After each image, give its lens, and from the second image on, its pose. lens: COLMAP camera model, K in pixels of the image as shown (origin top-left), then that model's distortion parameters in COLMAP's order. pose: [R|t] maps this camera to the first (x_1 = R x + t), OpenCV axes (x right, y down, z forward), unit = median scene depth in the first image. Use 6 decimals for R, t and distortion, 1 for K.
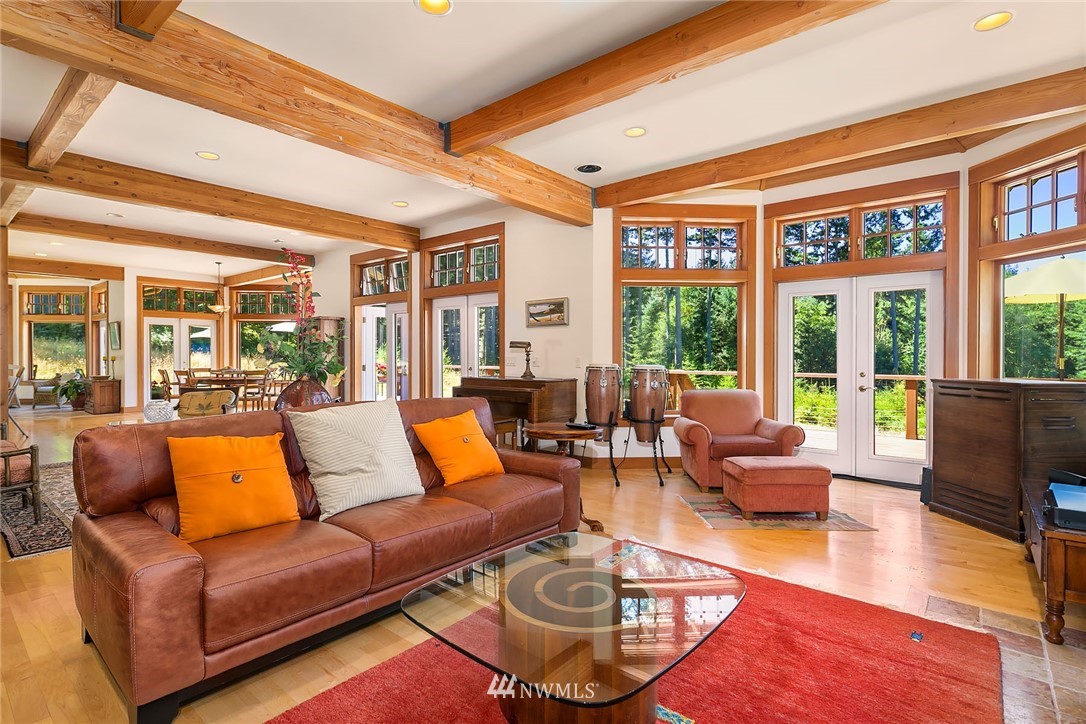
lens RADIAL K [[529.9, 0, 540.4], [0, 529.9, 358.0], [0, 0, 1]] dist [-0.002402, -0.000512]
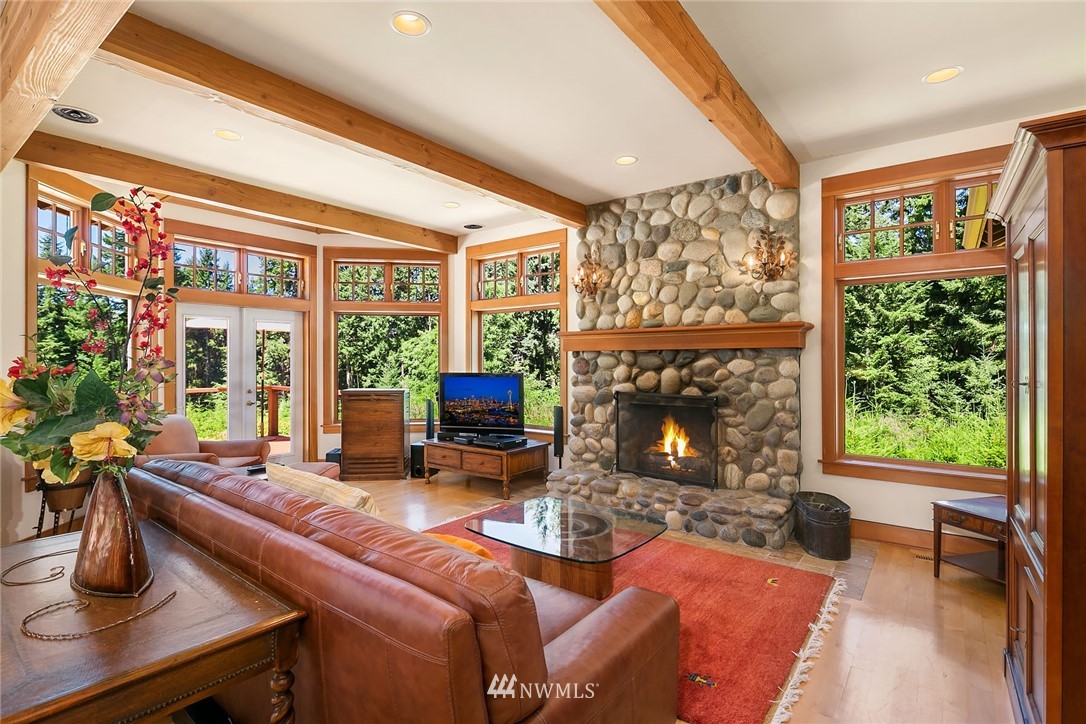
lens RADIAL K [[529.9, 0, 536.9], [0, 529.9, 360.9], [0, 0, 1]] dist [-0.002402, -0.000512]
pose [[-0.033493, 0.005153, 0.999426, -0.710312], [0.004245, 0.999978, -0.005013, -0.033905], [-0.999430, 0.004075, -0.033514, 0.484124]]
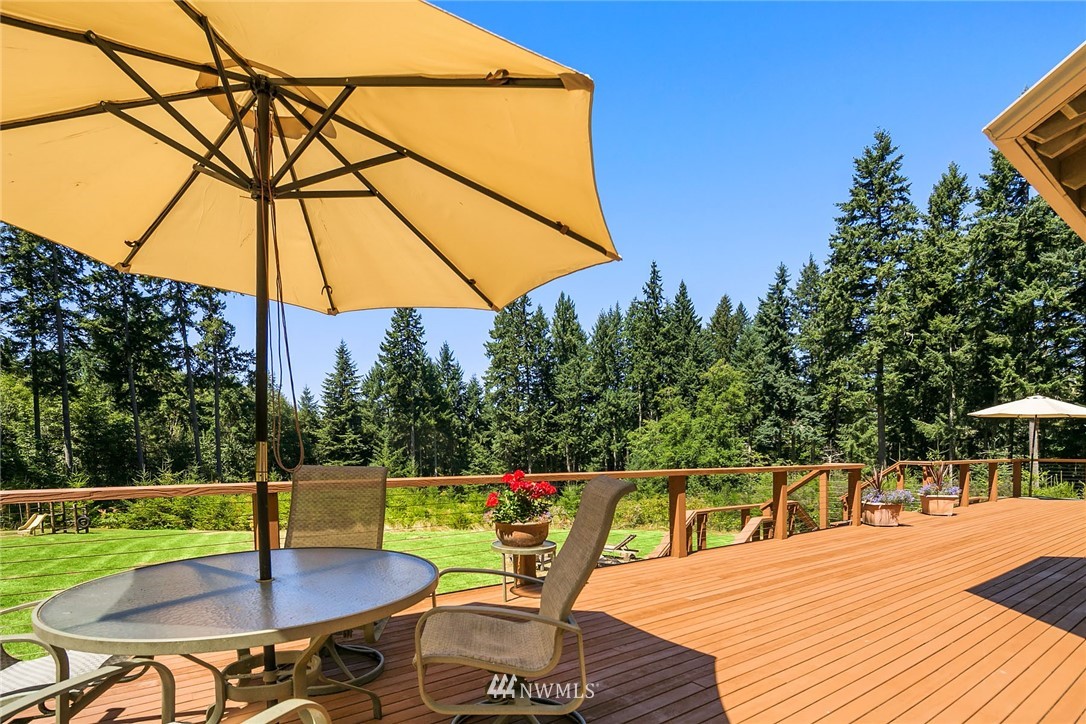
lens RADIAL K [[529.9, 0, 541.2], [0, 529.9, 365.2], [0, 0, 1]] dist [-0.002402, -0.000512]
pose [[0.242897, 0.157878, 0.957118, -0.749700], [0.005376, 0.986433, -0.164078, -0.035145], [-0.970037, 0.045000, 0.238752, 0.662625]]
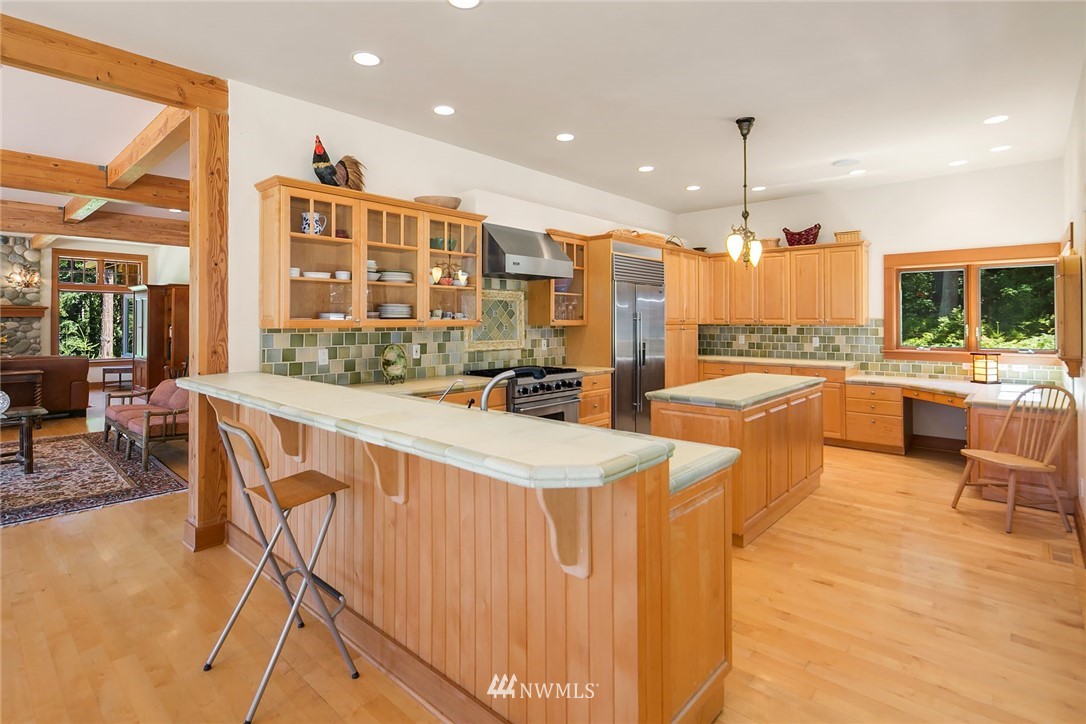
lens RADIAL K [[529.9, 0, 537.4], [0, 529.9, 314.2], [0, 0, 1]] dist [-0.002402, -0.000512]
pose [[-0.999627, 0.006584, 0.026500, -1.916983], [0.006431, 0.999962, -0.005832, -0.044812], [-0.026537, -0.005660, -0.999632, 2.132092]]
